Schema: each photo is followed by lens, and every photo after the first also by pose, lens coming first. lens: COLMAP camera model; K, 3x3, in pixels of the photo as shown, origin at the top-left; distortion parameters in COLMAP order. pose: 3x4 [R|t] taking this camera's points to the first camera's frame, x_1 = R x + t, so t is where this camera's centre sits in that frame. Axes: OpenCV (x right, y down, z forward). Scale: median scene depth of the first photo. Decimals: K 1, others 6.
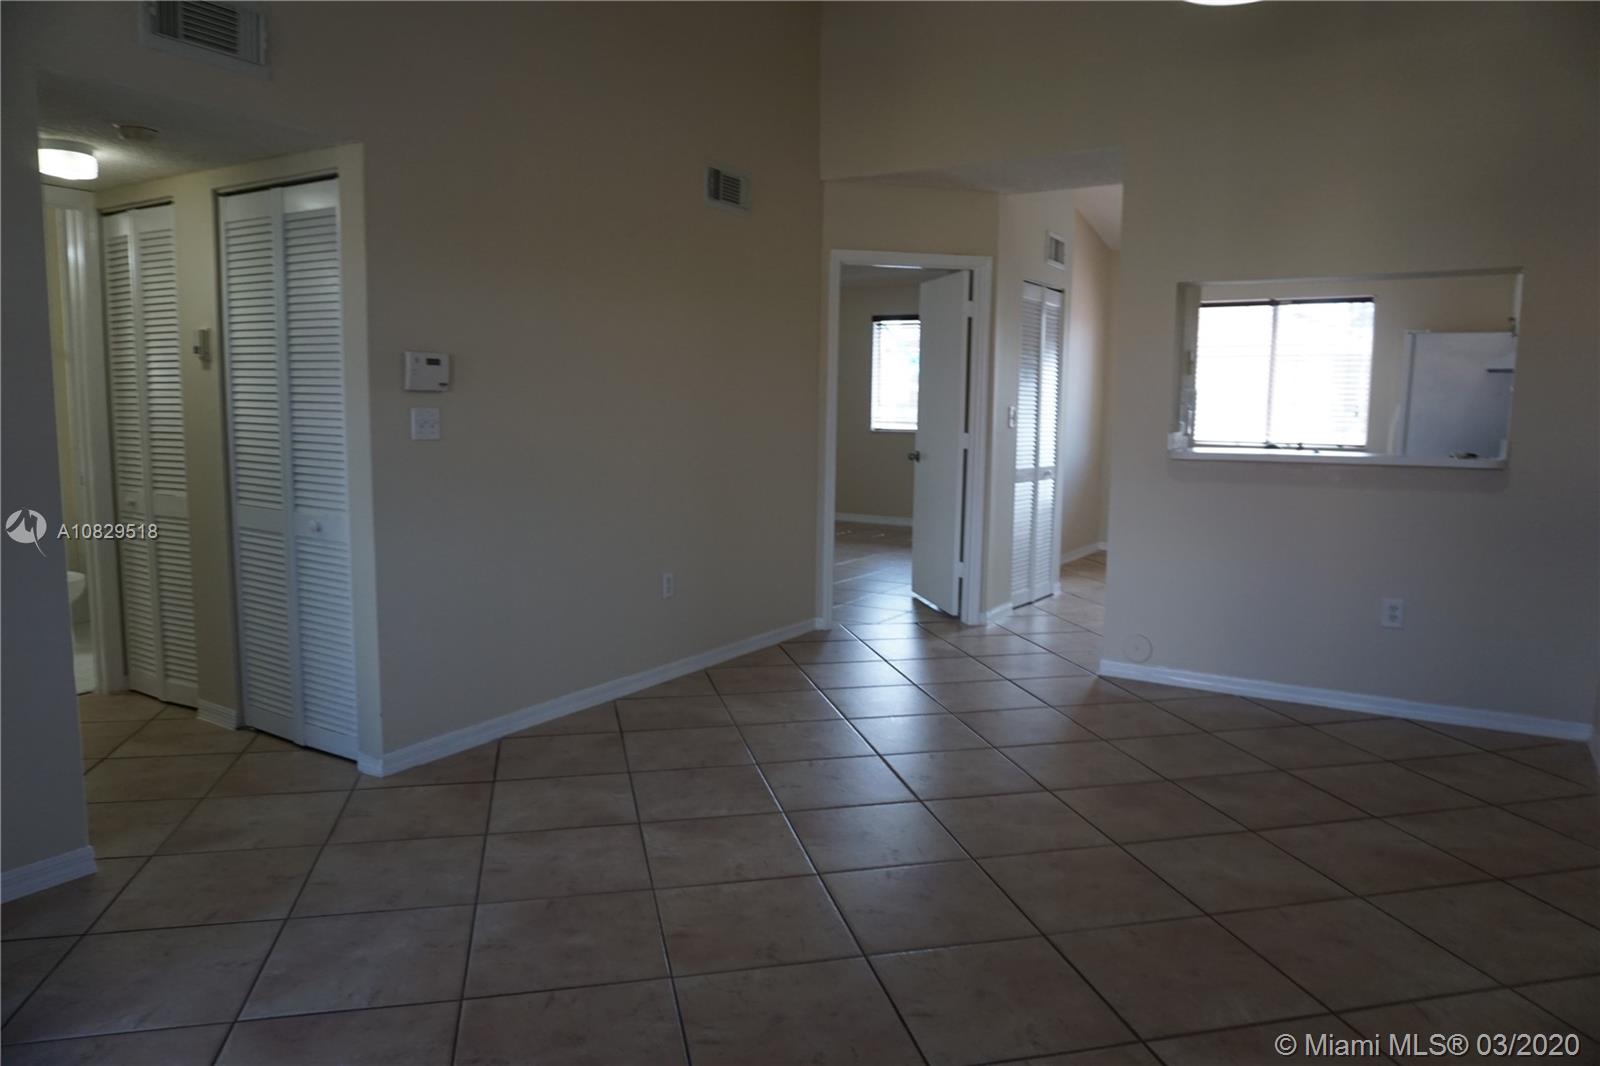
lens RADIAL K [[1060.1, 0, 800.0], [0, 1060.1, 533.0], [0, 0, 1]] dist [-0.038271, 0.002076]
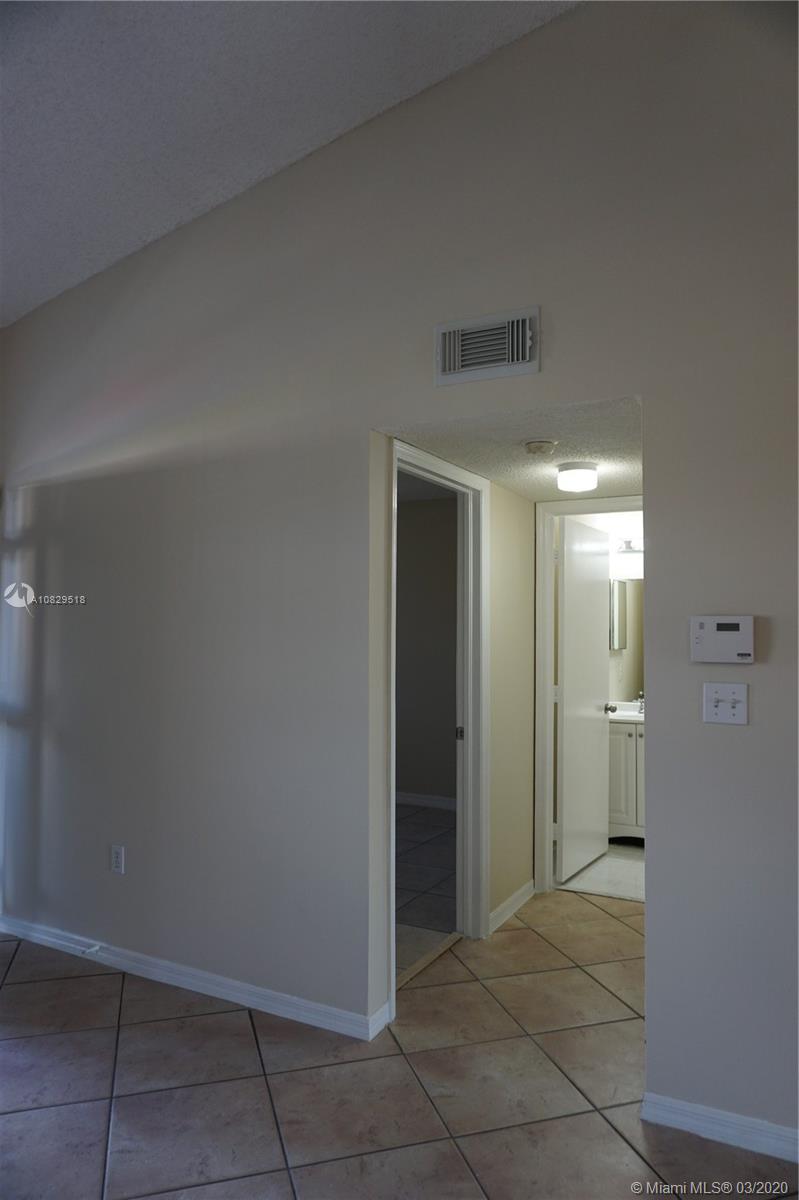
lens RADIAL K [[795.1, 0, 399.5], [0, 795.1, 600.0], [0, 0, 1]] dist [-0.038271, 0.002076]
pose [[0.079690, -0.066867, -0.994574, 0.234394], [-0.139535, 0.987176, -0.077549, -0.101834], [0.987005, 0.144958, 0.069338, 0.713667]]
